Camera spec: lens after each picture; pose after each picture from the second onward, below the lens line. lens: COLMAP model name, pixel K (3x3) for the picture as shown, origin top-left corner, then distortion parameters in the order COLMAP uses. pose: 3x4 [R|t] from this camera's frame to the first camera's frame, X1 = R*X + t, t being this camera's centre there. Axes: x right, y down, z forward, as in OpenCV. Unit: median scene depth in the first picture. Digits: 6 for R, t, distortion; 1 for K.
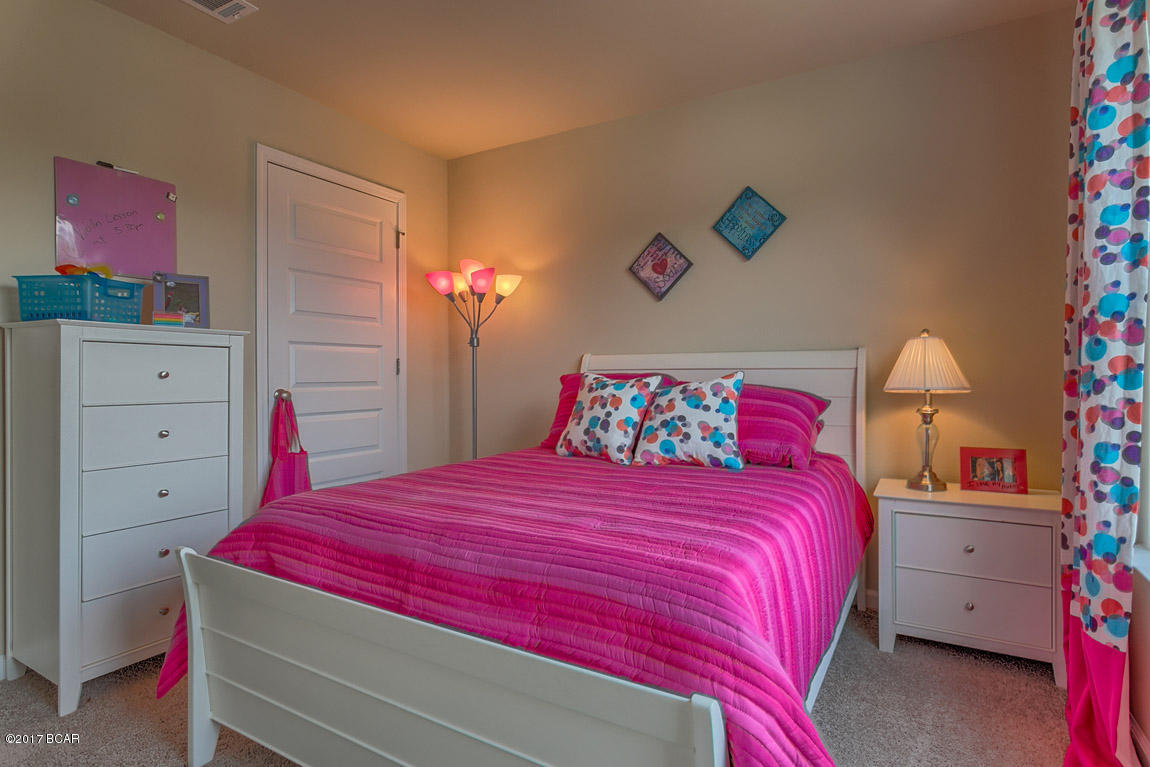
lens RADIAL K [[607.7, 0, 571.0], [0, 607.7, 379.2], [0, 0, 1]] dist [-0.002498, -0.000464]
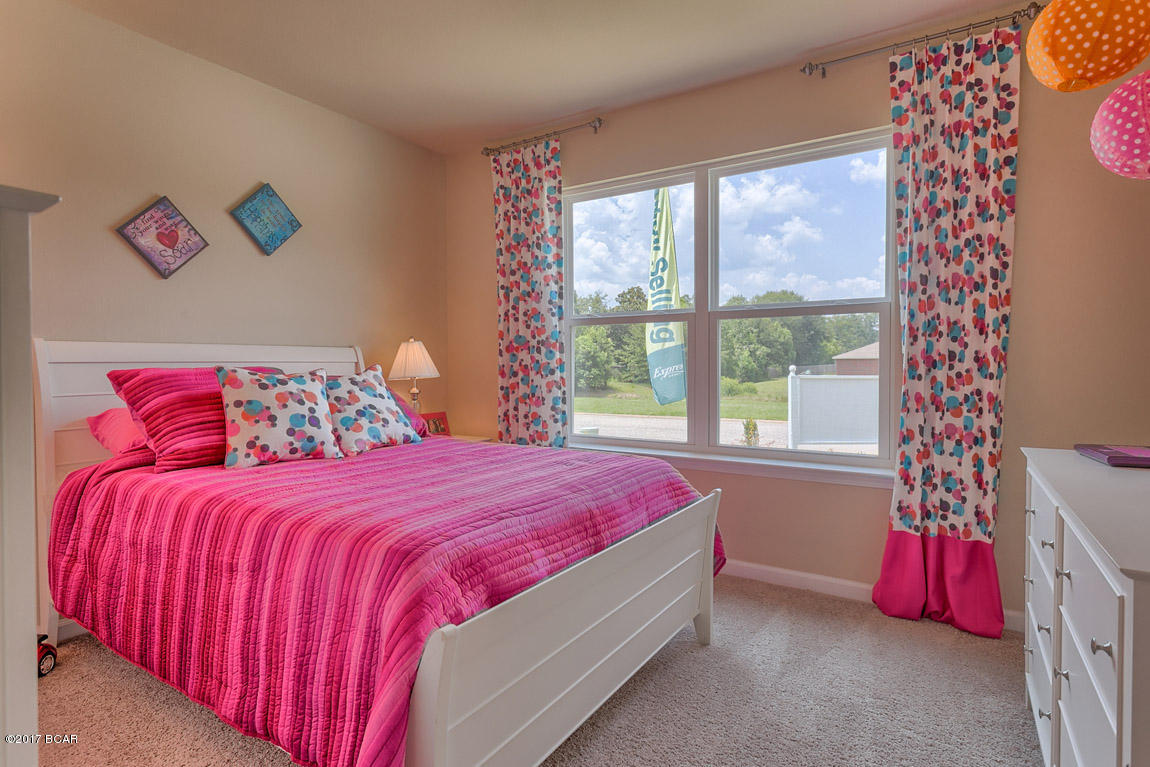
lens RADIAL K [[607.7, 0, 571.3], [0, 607.7, 378.0], [0, 0, 1]] dist [-0.002498, -0.000464]
pose [[0.024258, -0.022849, 0.999445, -0.913549], [0.012408, 0.999669, 0.022553, -0.009577], [-0.999629, 0.011854, 0.024533, 0.593156]]
